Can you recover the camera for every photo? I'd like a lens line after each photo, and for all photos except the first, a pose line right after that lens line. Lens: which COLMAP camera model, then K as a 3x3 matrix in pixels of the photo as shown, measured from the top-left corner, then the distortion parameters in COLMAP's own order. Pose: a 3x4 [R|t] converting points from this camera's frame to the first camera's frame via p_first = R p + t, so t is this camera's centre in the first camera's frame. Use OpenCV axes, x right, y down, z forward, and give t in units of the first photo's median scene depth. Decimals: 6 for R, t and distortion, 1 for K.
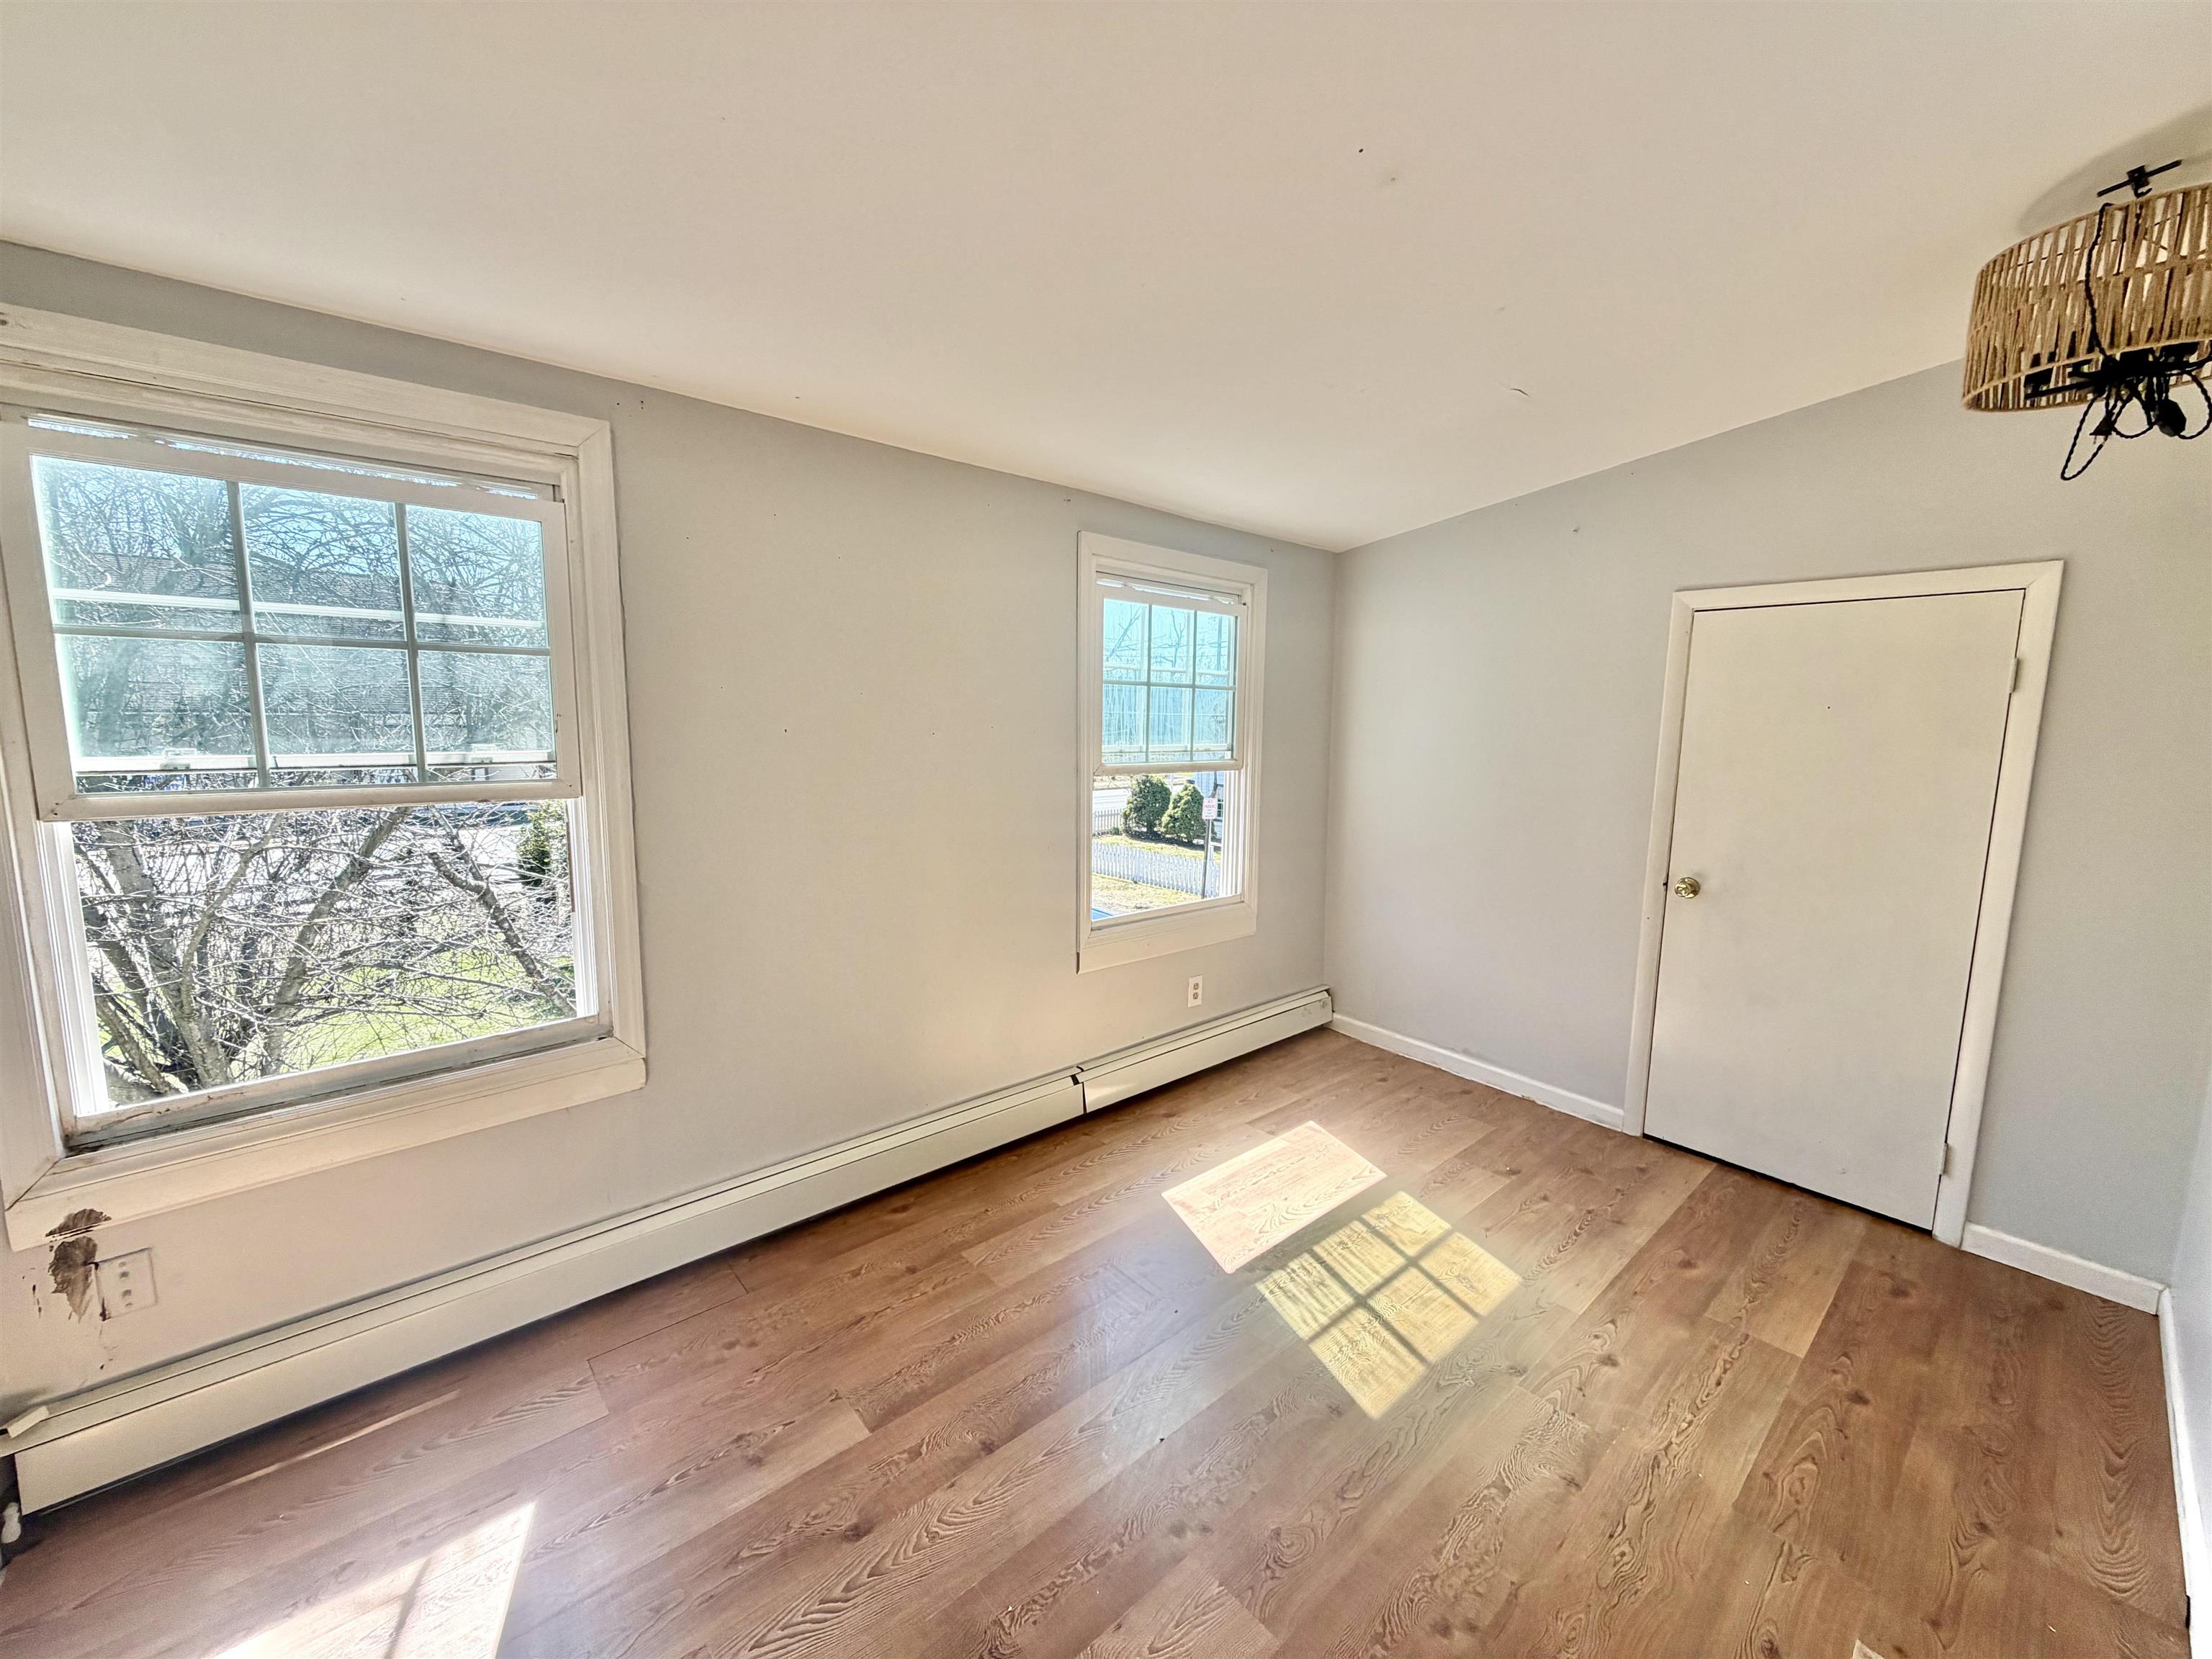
lens RADIAL K [[873.9, 0, 1106.0], [0, 873.9, 829.5], [0, 0, 1]] dist [-0.001768, -0.000090]
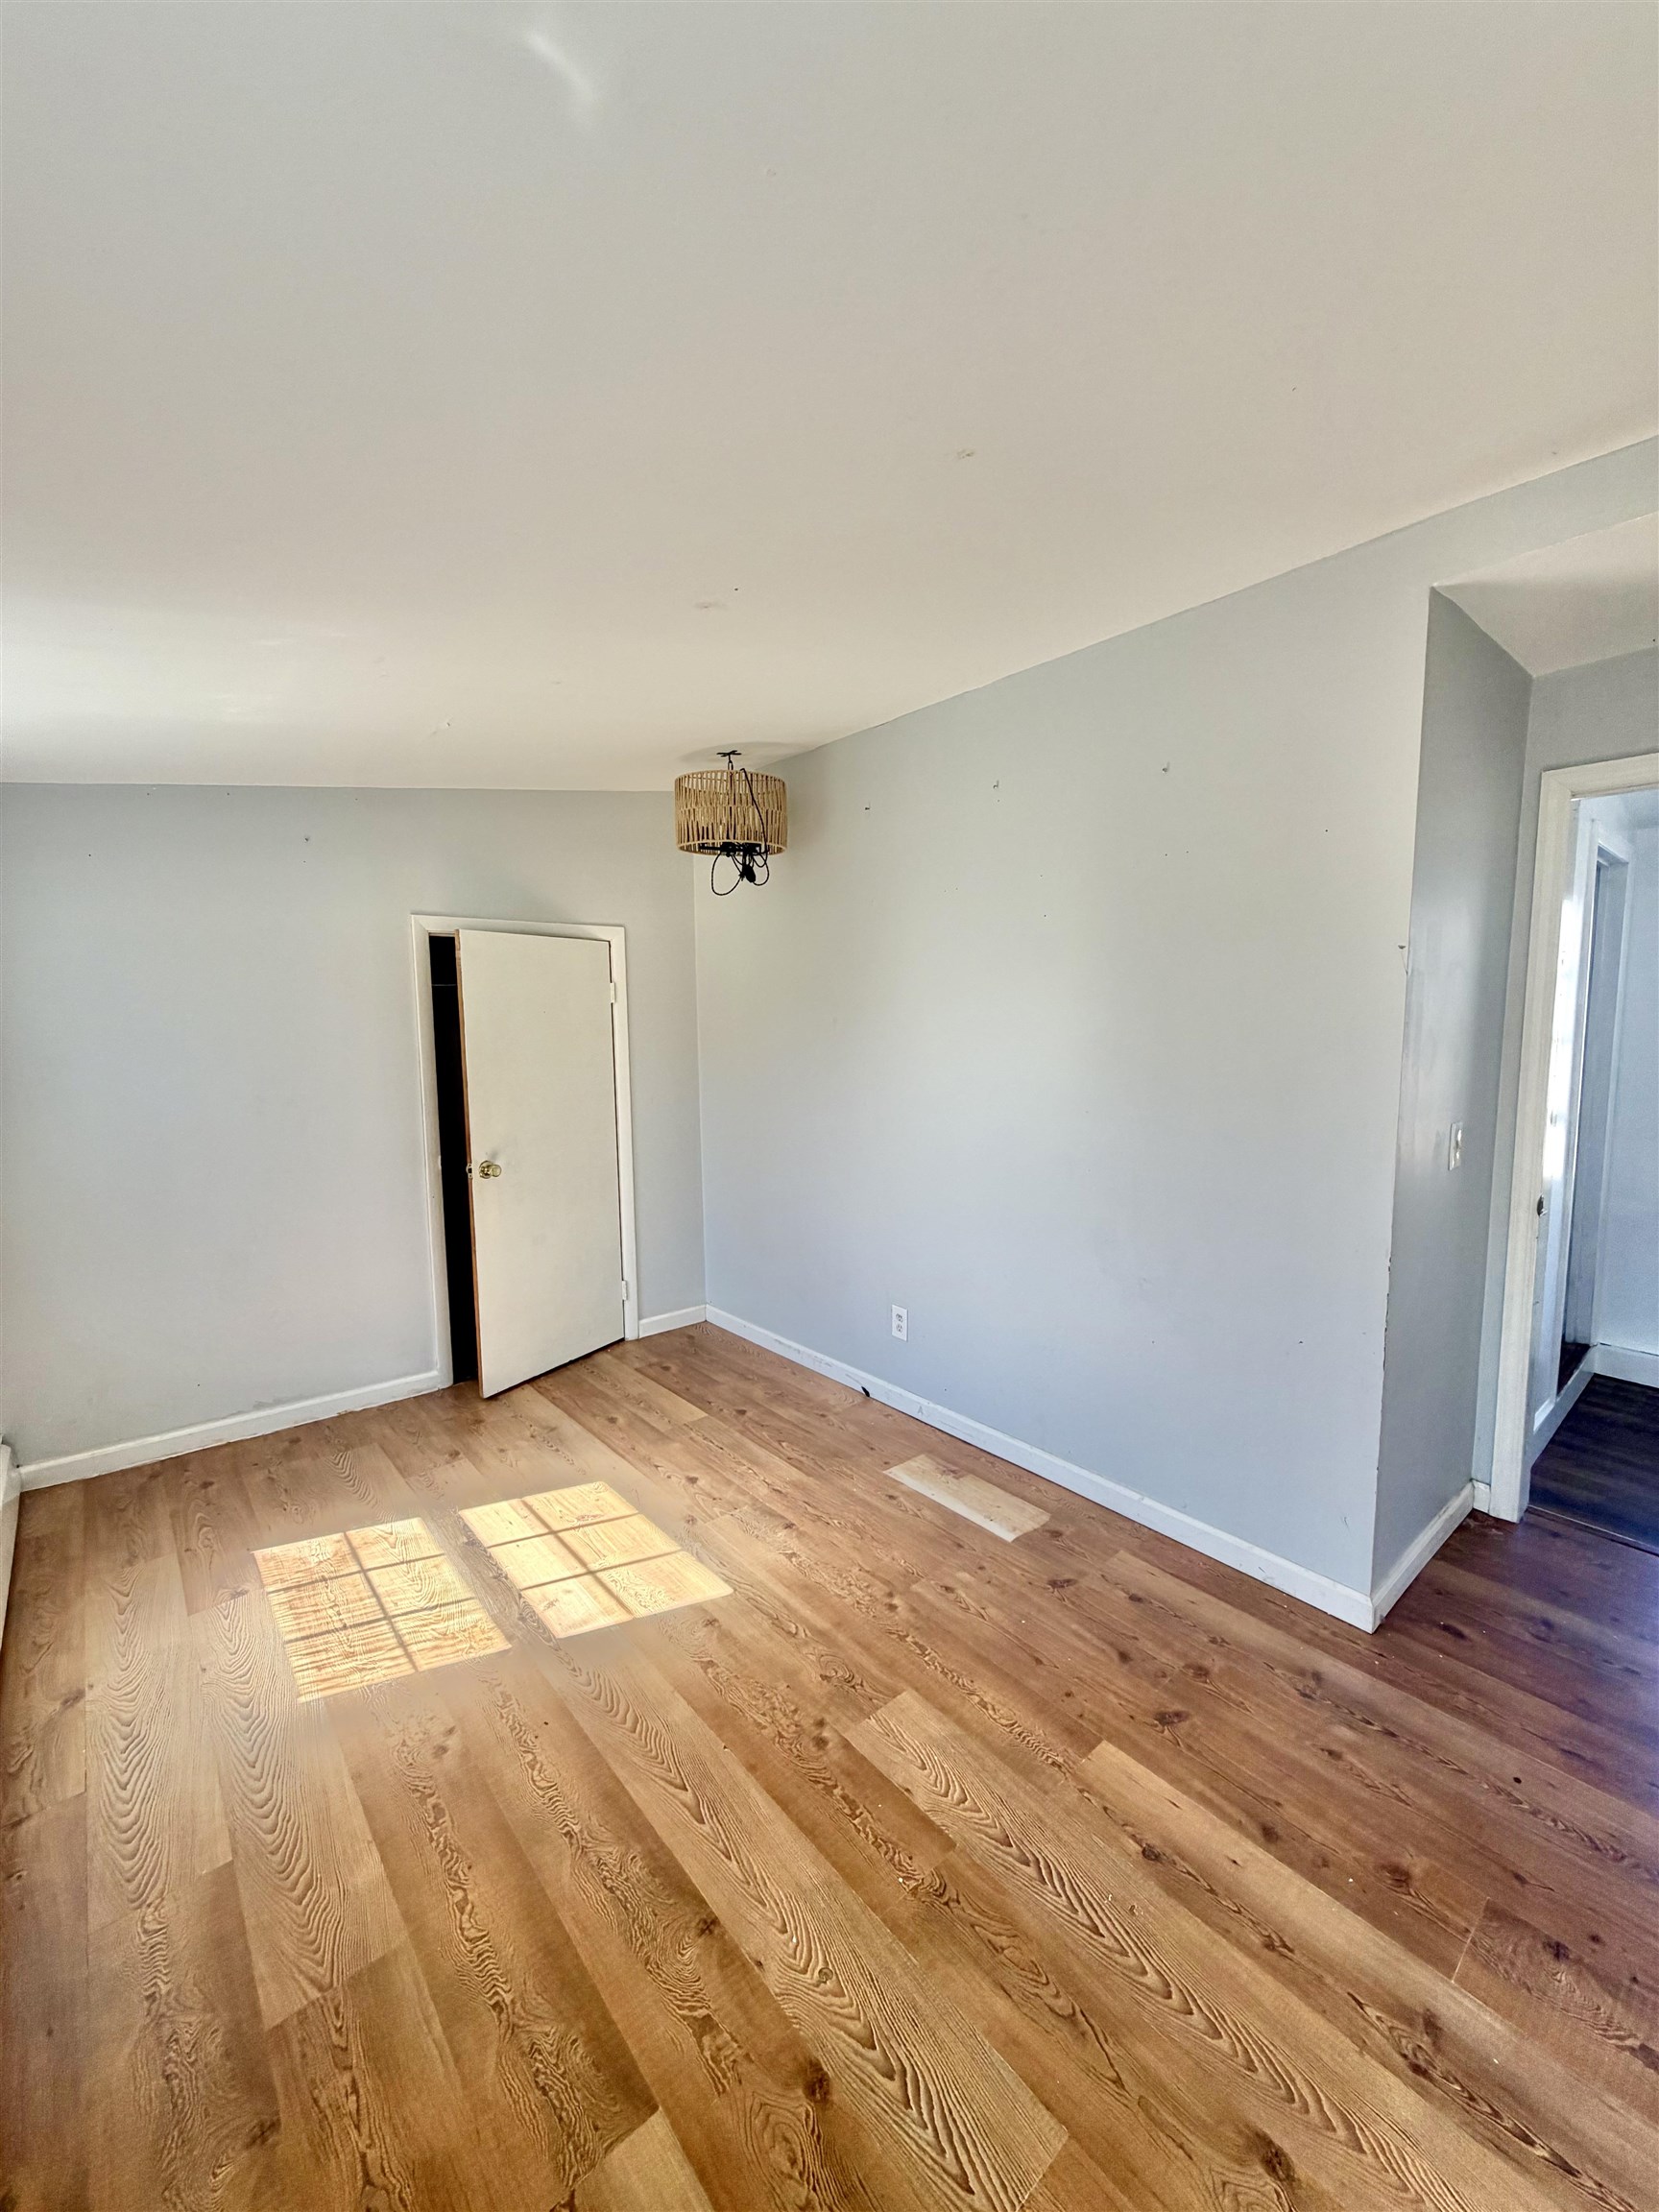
lens RADIAL K [[873.9, 0, 829.5], [0, 873.9, 1106.0], [0, 0, 1]] dist [-0.001768, -0.000090]
pose [[0.021433, -0.119193, 0.992640, -0.727284], [0.140964, 0.983310, 0.115029, -0.108938], [-0.989783, 0.137461, 0.037877, 0.639050]]
